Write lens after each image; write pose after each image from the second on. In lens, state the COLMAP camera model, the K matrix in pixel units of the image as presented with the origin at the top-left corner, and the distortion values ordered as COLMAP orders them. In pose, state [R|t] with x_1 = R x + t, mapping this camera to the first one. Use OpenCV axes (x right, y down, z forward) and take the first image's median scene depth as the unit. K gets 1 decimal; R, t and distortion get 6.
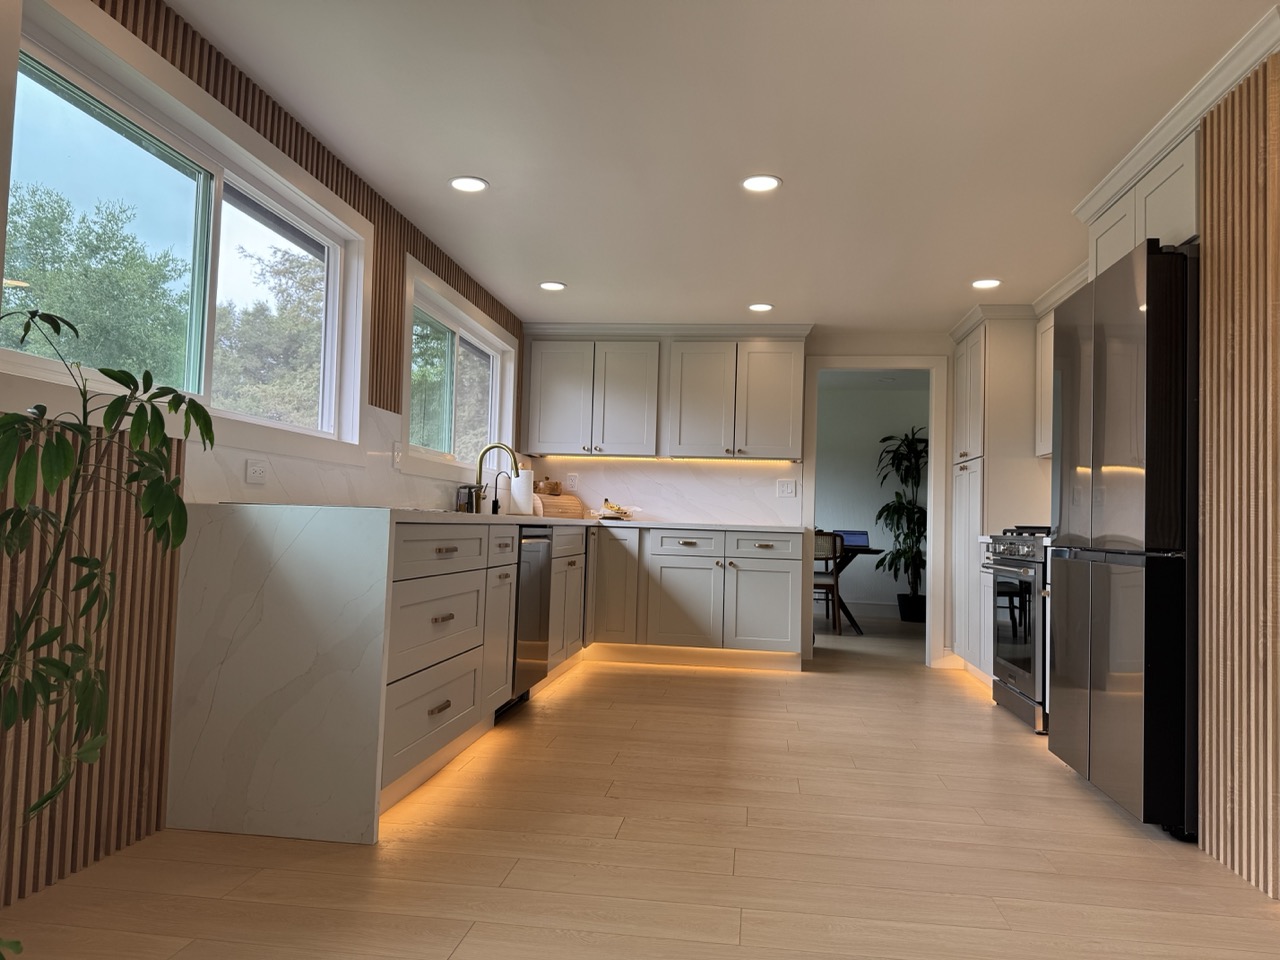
lens RADIAL K [[898.7, 0, 638.3], [0, 898.7, 477.1], [0, 0, 1]] dist [0.065658, -0.044058]
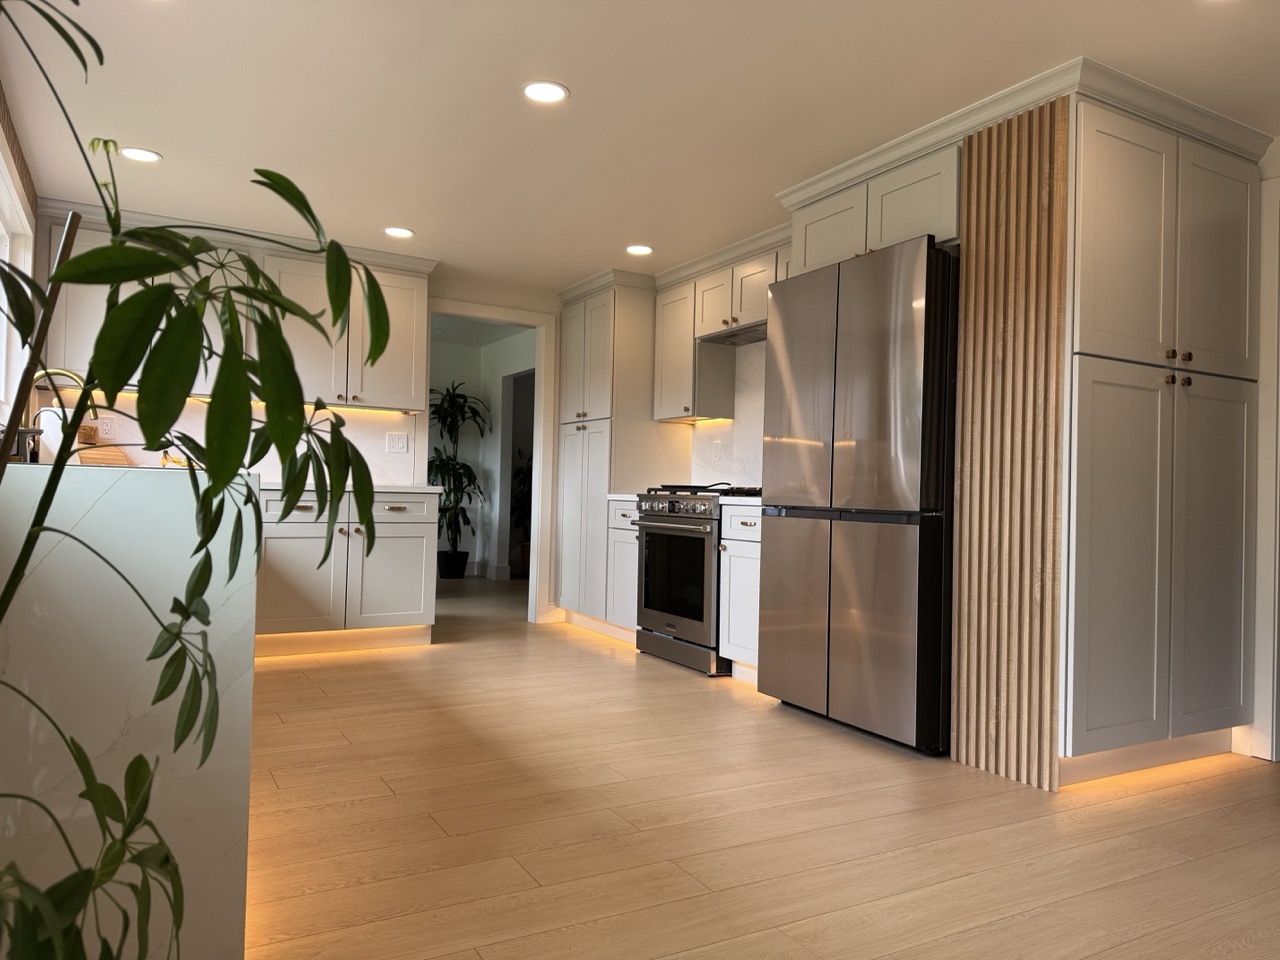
lens RADIAL K [[898.7, 0, 640.5], [0, 898.7, 480.5], [0, 0, 1]] dist [0.065658, -0.044058]
pose [[0.803237, -0.001014, 0.595658, -0.229104], [-0.032443, 0.998440, 0.045448, 0.001614], [-0.594775, -0.055831, 0.801951, 0.173508]]
